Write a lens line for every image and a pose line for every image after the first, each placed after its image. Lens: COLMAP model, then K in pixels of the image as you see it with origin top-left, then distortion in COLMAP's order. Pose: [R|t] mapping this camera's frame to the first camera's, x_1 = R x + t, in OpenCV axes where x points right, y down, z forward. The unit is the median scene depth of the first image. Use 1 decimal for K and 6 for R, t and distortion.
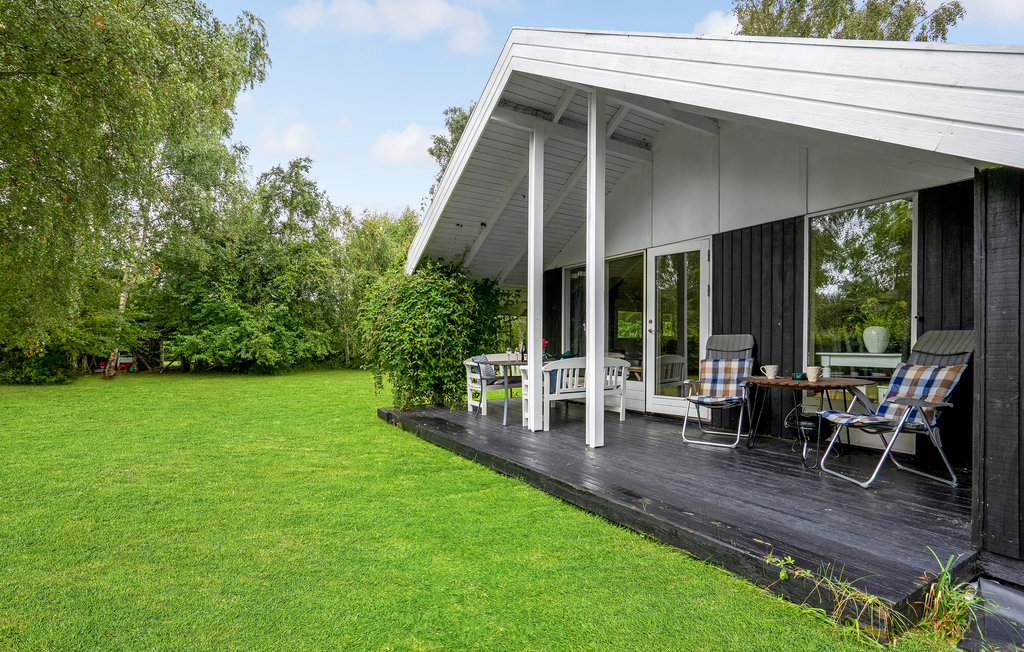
lens RADIAL K [[483.9, 0, 512.8], [0, 483.9, 315.9], [0, 0, 1]] dist [-0.008534, 0.000394]
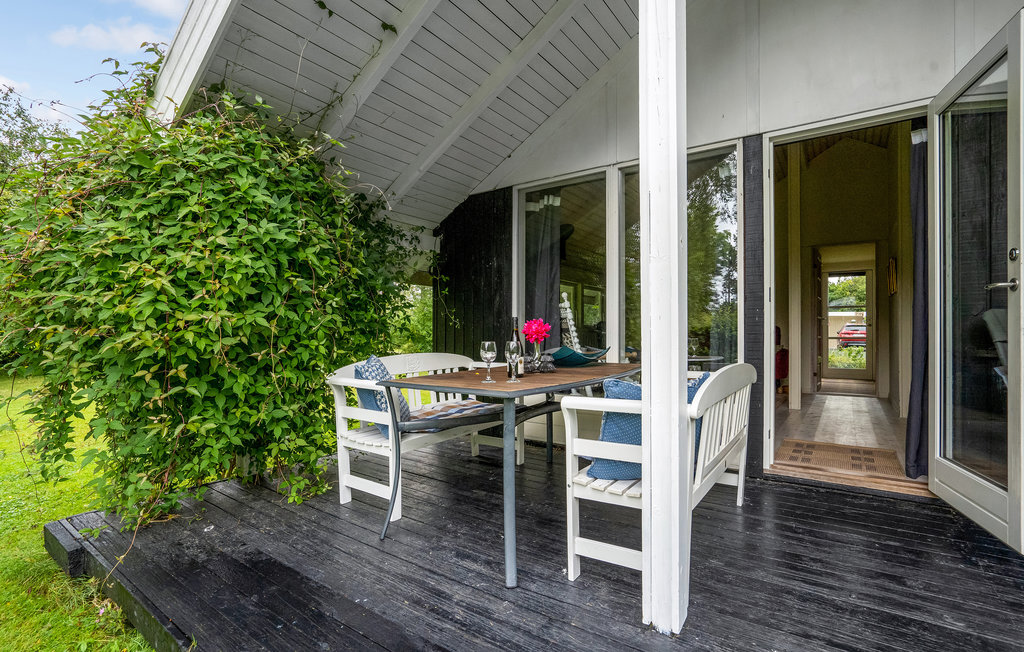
lens RADIAL K [[483.9, 0, 512.8], [0, 483.9, 315.9], [0, 0, 1]] dist [-0.008534, 0.000394]
pose [[0.920926, 0.011019, 0.389581, -0.123612], [-0.017897, 0.999741, 0.014028, 0.040149], [-0.389326, -0.019891, 0.920885, 0.627301]]
